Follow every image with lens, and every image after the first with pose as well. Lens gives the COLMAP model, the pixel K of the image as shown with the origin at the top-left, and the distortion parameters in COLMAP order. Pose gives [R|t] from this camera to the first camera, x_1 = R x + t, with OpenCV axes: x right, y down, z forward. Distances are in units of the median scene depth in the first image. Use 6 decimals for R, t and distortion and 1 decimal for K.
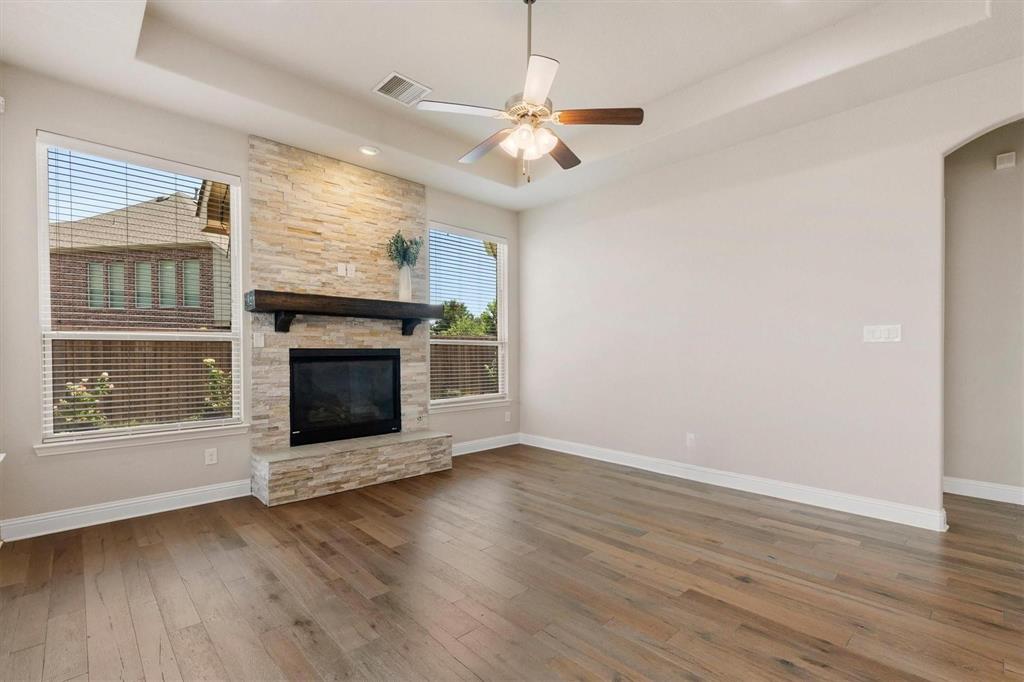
lens RADIAL K [[458.7, 0, 505.4], [0, 458.7, 355.3], [0, 0, 1]] dist [0.000176, -0.000295]
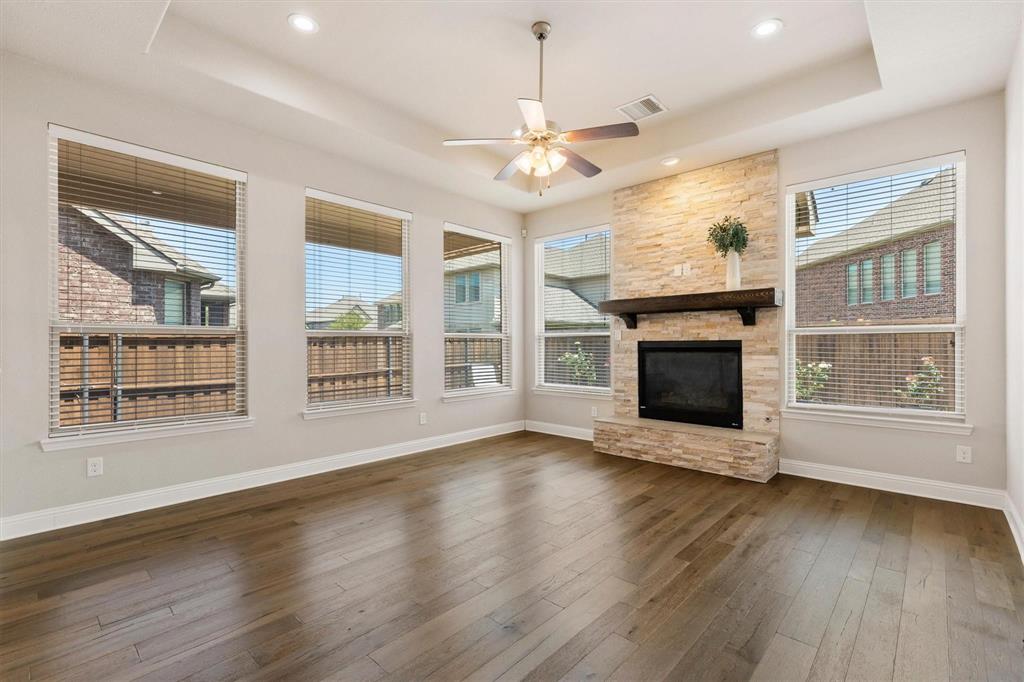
lens RADIAL K [[458.7, 0, 522.8], [0, 458.7, 342.3], [0, 0, 1]] dist [0.000176, -0.000295]
pose [[0.081700, -0.003574, -0.996651, 0.757732], [-0.006070, 0.999973, -0.004084, -0.003976], [0.996638, 0.006383, 0.081676, 0.547624]]
